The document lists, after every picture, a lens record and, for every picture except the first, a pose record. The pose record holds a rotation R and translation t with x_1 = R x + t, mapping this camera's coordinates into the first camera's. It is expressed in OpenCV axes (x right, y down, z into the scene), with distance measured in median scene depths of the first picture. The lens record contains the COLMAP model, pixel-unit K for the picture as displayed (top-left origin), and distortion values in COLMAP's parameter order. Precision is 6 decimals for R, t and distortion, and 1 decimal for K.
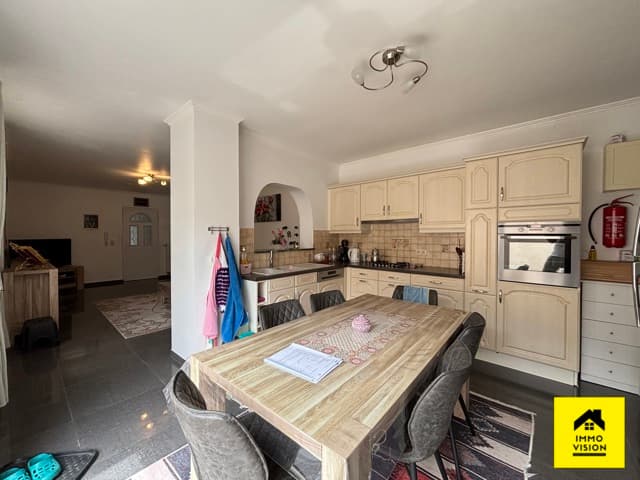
lens RADIAL K [[258.6, 0, 320.3], [0, 258.6, 238.9], [0, 0, 1]] dist [0.002193, 0.000897]
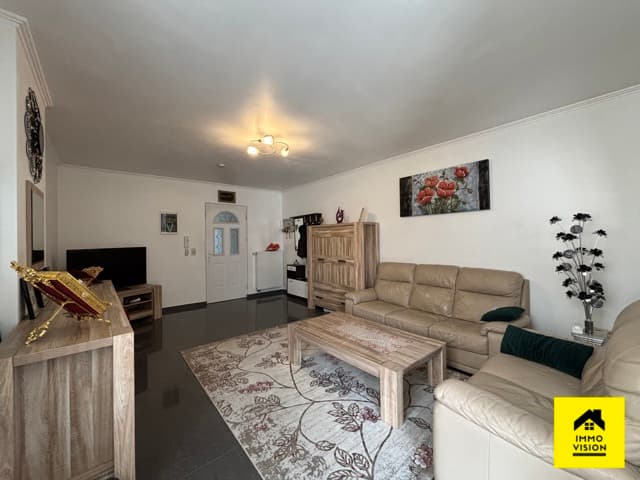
lens RADIAL K [[258.6, 0, 320.0], [0, 258.6, 239.3], [0, 0, 1]] dist [0.002193, 0.000897]
pose [[0.987701, -0.016374, -0.155497, -0.394794], [0.014022, 0.999770, -0.016210, -0.002879], [0.155727, 0.013830, 0.987703, 0.386476]]
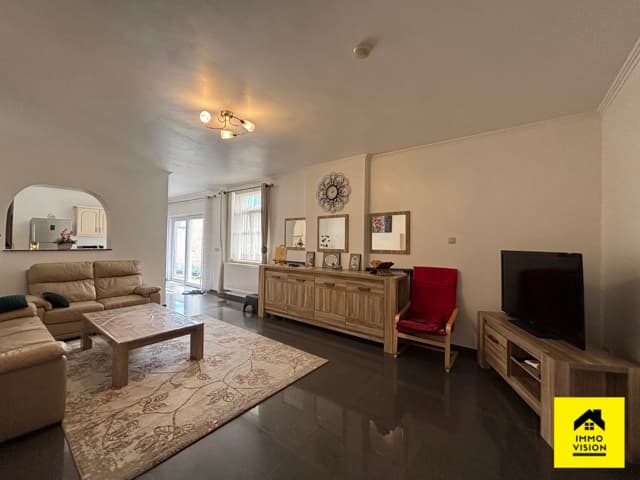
lens RADIAL K [[258.6, 0, 317.5], [0, 258.6, 239.2], [0, 0, 1]] dist [0.002193, 0.000897]
pose [[-0.998375, -0.016808, -0.054451, -0.703406], [-0.016955, 0.999854, 0.002247, -0.011720], [0.054406, 0.003166, -0.998514, 1.314912]]
